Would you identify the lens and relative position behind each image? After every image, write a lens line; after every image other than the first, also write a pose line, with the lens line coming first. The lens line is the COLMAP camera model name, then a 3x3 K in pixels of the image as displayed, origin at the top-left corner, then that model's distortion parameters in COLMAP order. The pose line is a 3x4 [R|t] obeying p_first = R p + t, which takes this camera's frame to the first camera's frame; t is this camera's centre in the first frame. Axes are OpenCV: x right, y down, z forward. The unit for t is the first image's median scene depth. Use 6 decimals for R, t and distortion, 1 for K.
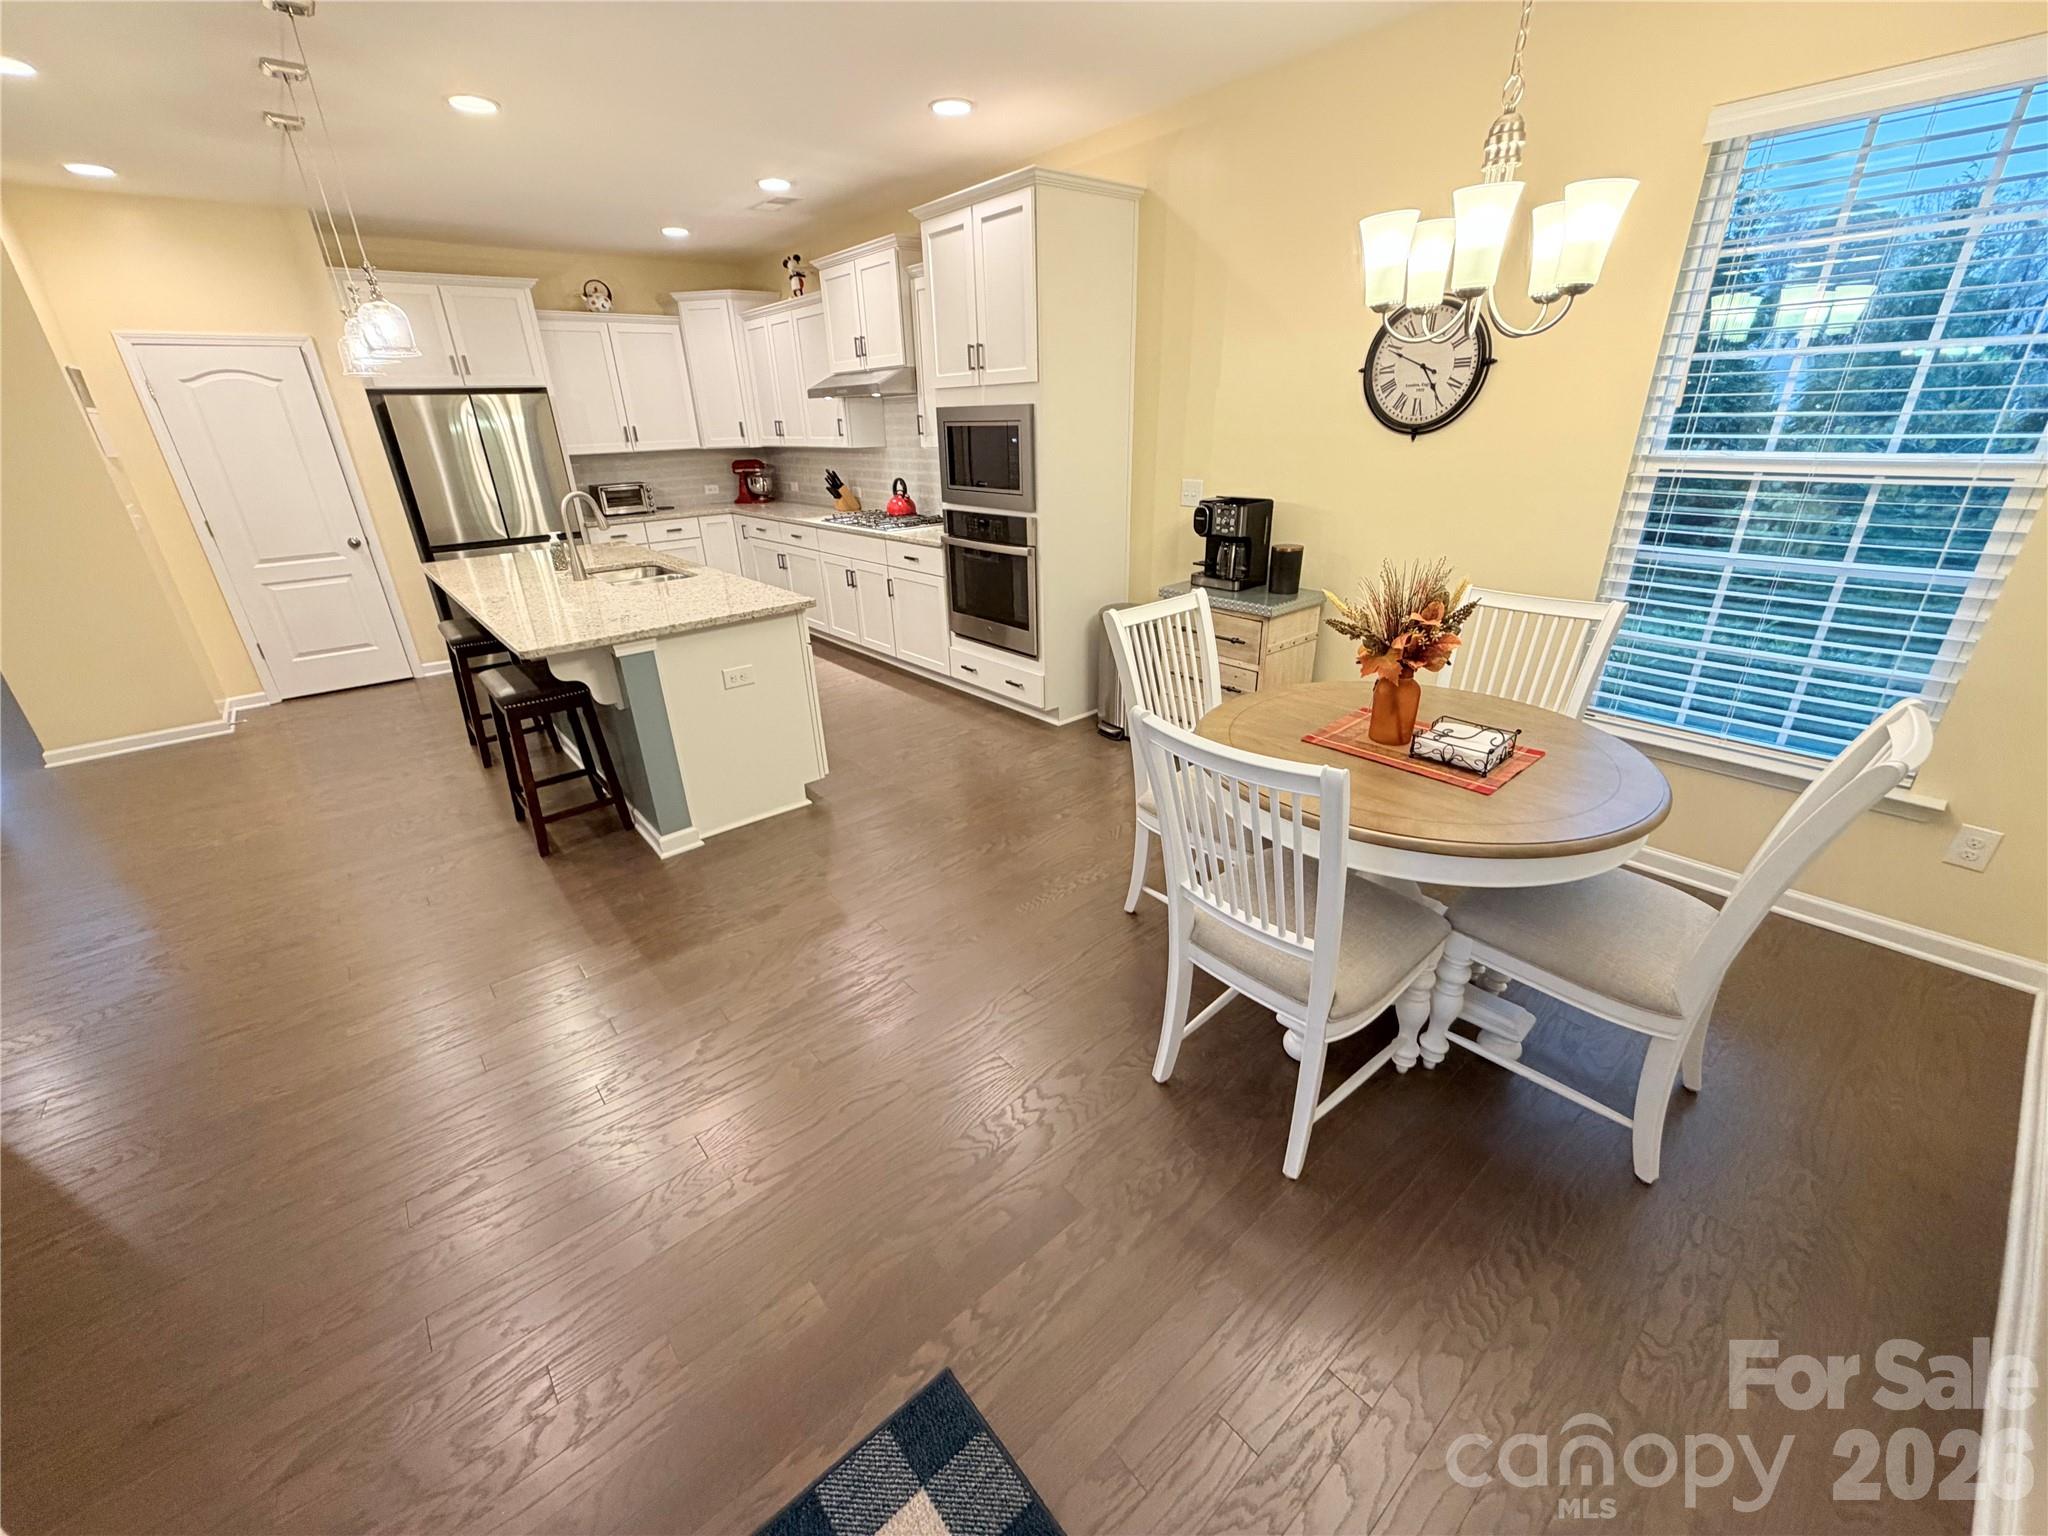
lens RADIAL K [[814.8, 0, 1020.1], [0, 814.8, 768.1], [0, 0, 1]] dist [0.000195, 0.000068]
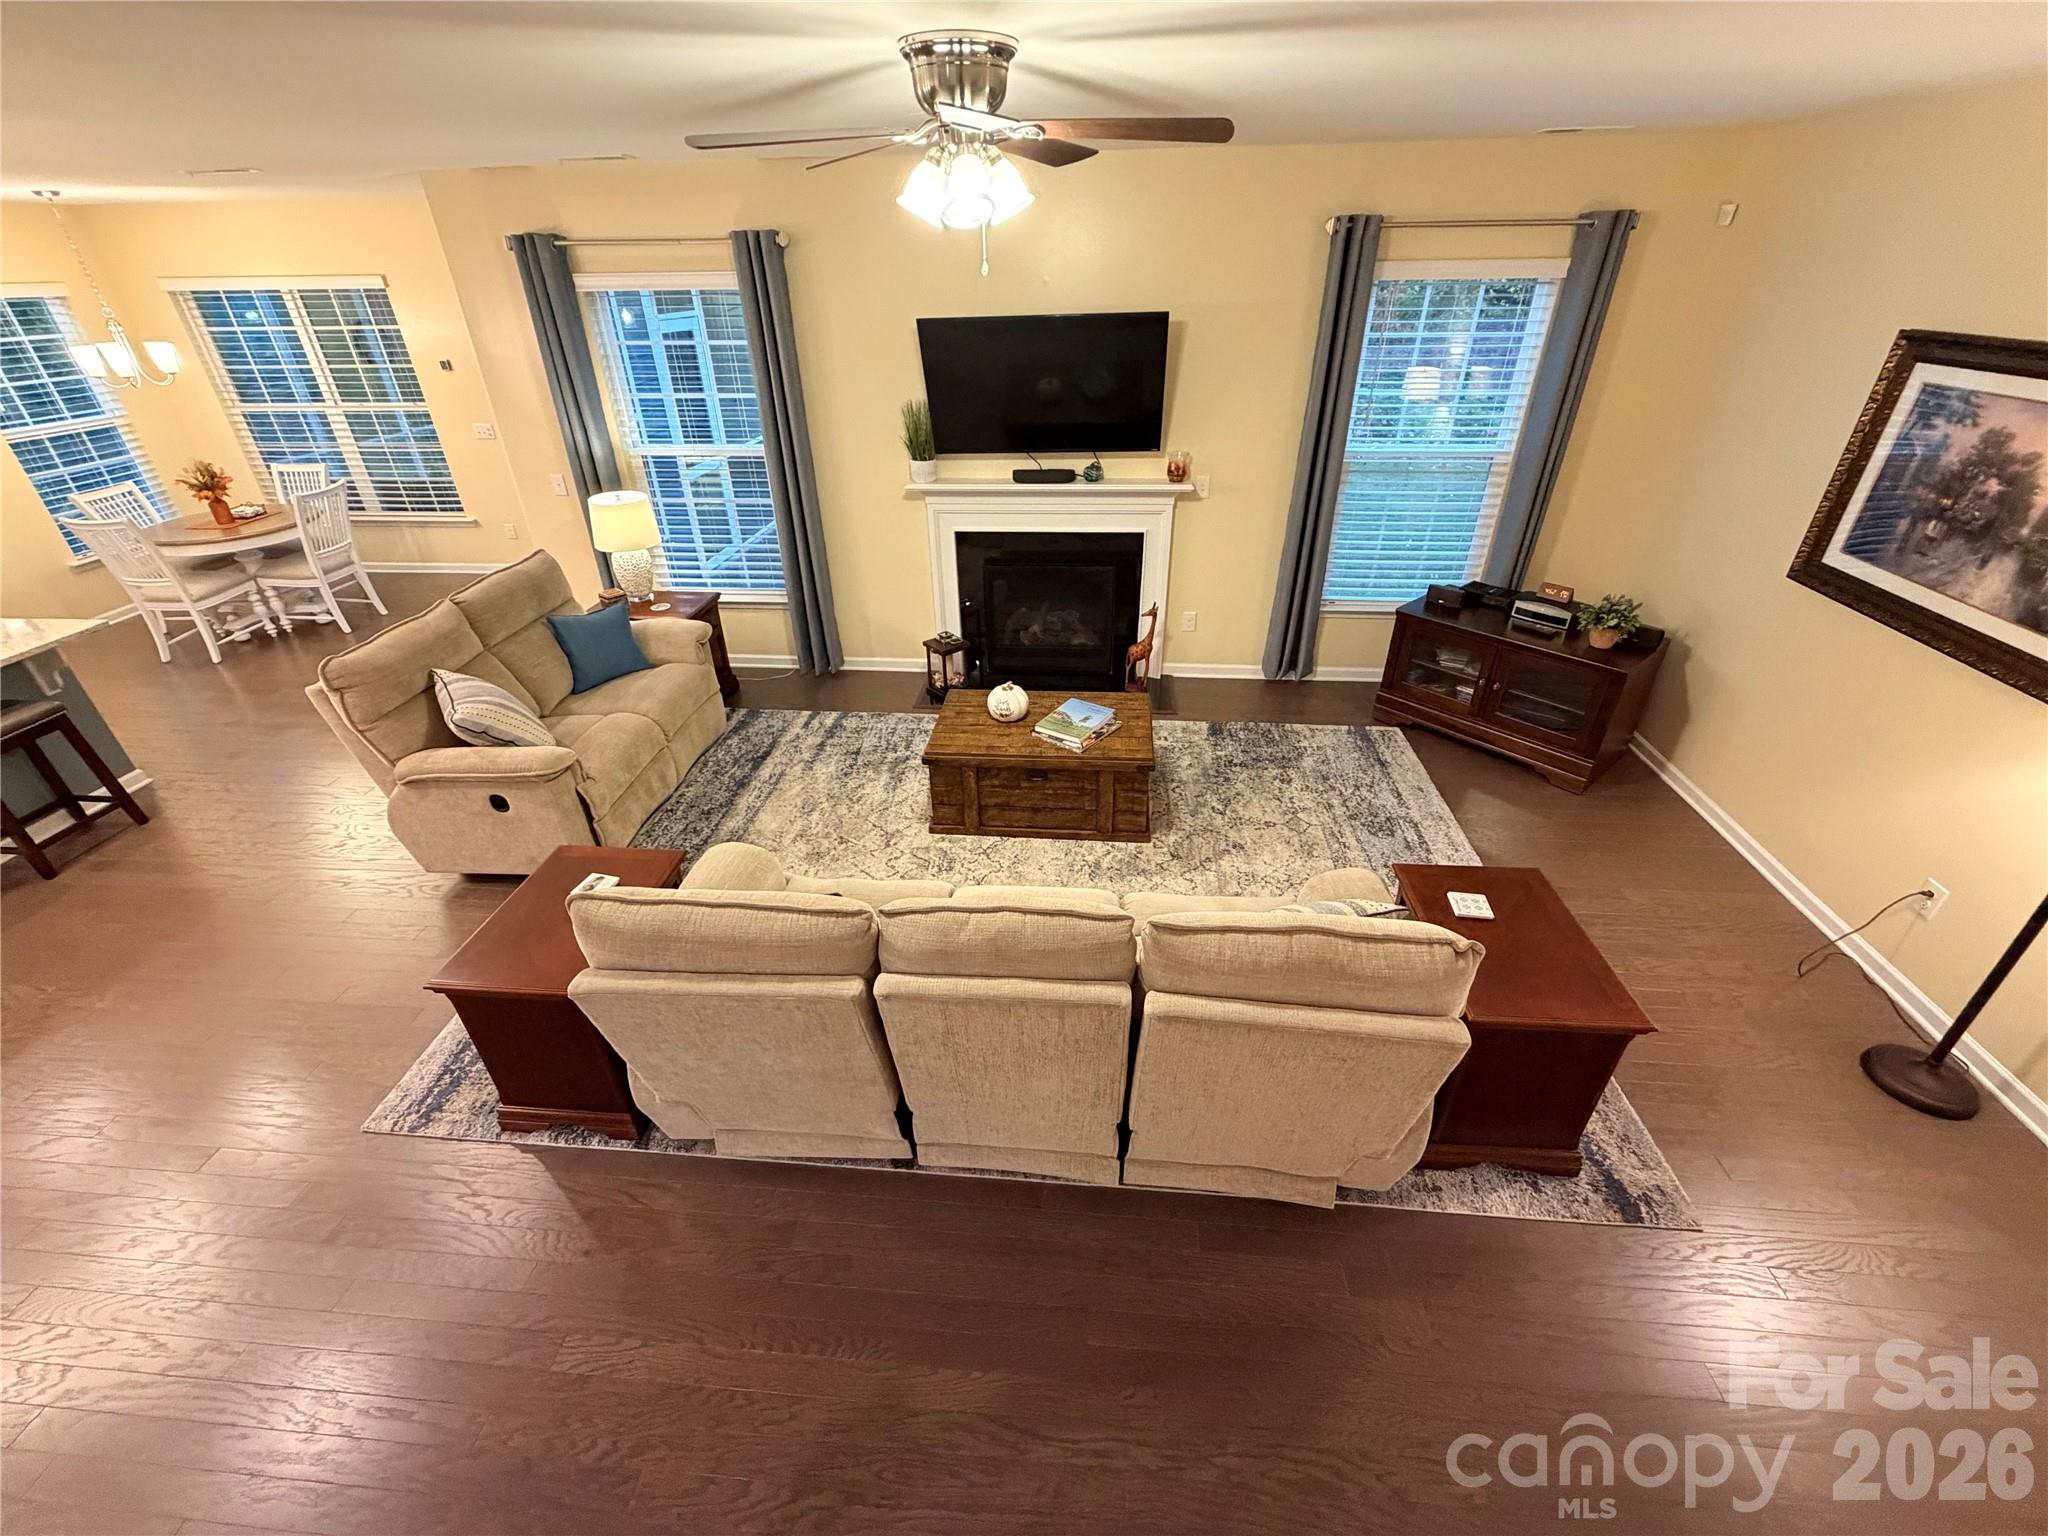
lens RADIAL K [[846.2, 0, 1024.0], [0, 846.2, 768.0], [0, 0, 1]] dist [0.000952, -0.000116]
pose [[-0.705862, -0.328894, 0.627365, -2.001030], [0.318098, 0.644168, 0.695602, -0.360216], [-0.632907, 0.690563, -0.350073, 0.476747]]
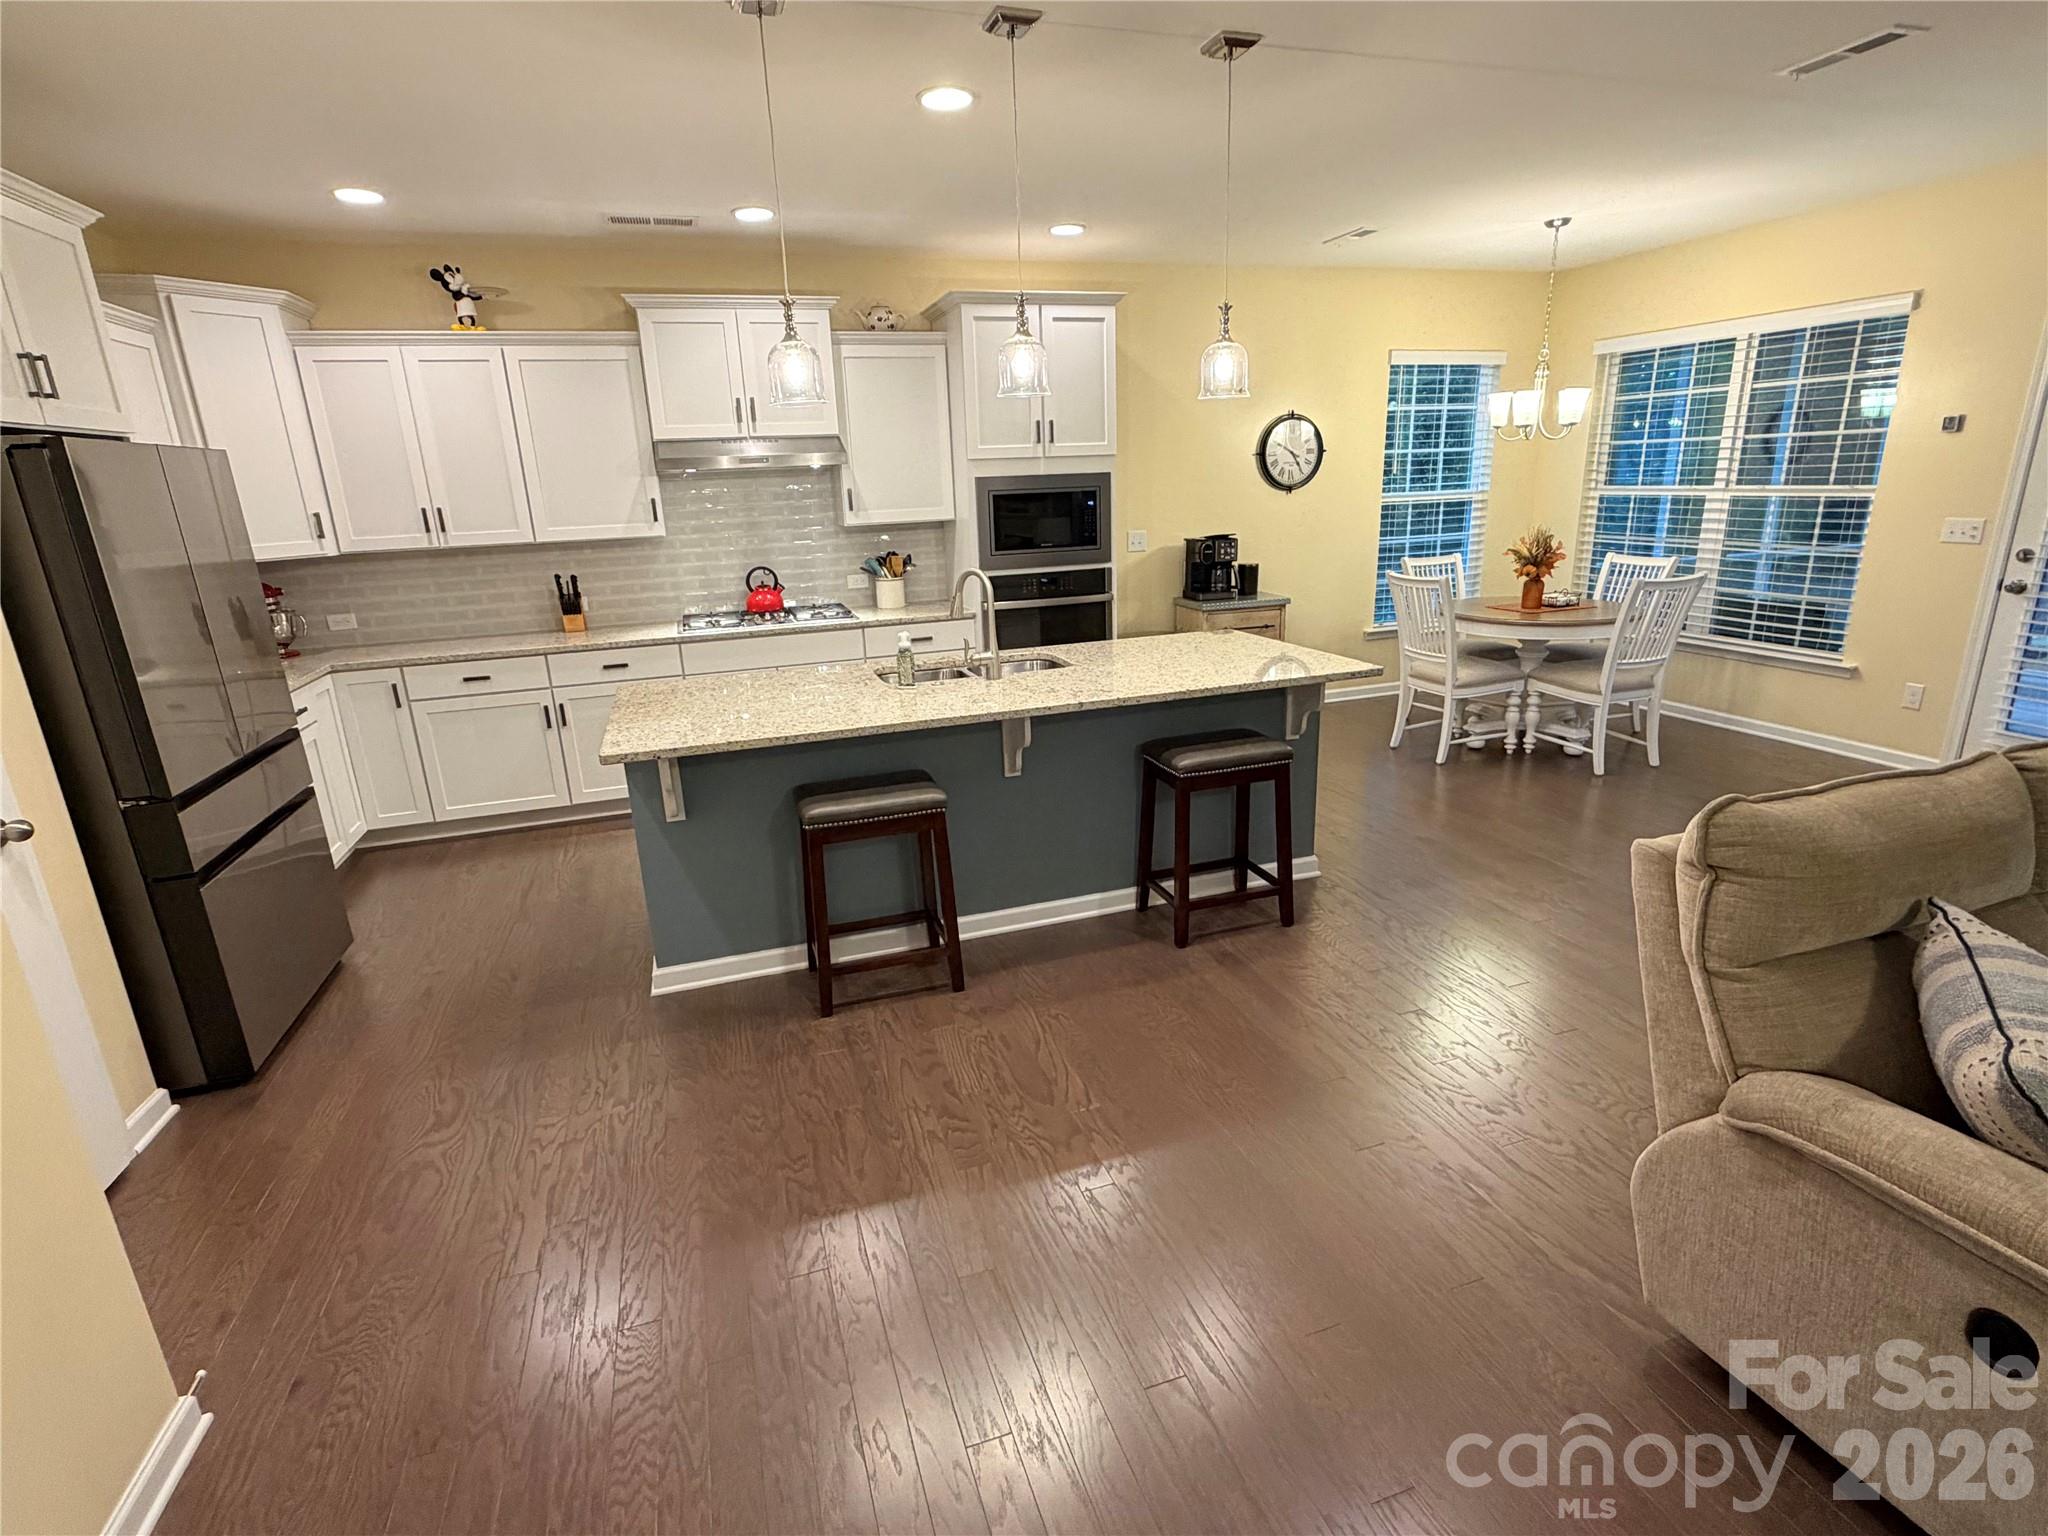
lens RADIAL K [[998.5, 0, 1024.0], [0, 998.5, 768.0], [0, 0, 1]] dist [0.001577, 0.000146]
pose [[0.372106, -0.246386, 0.894892, -1.431725], [0.395790, 0.914199, 0.087128, -0.231698], [-0.839576, 0.321768, 0.437696, 0.611378]]
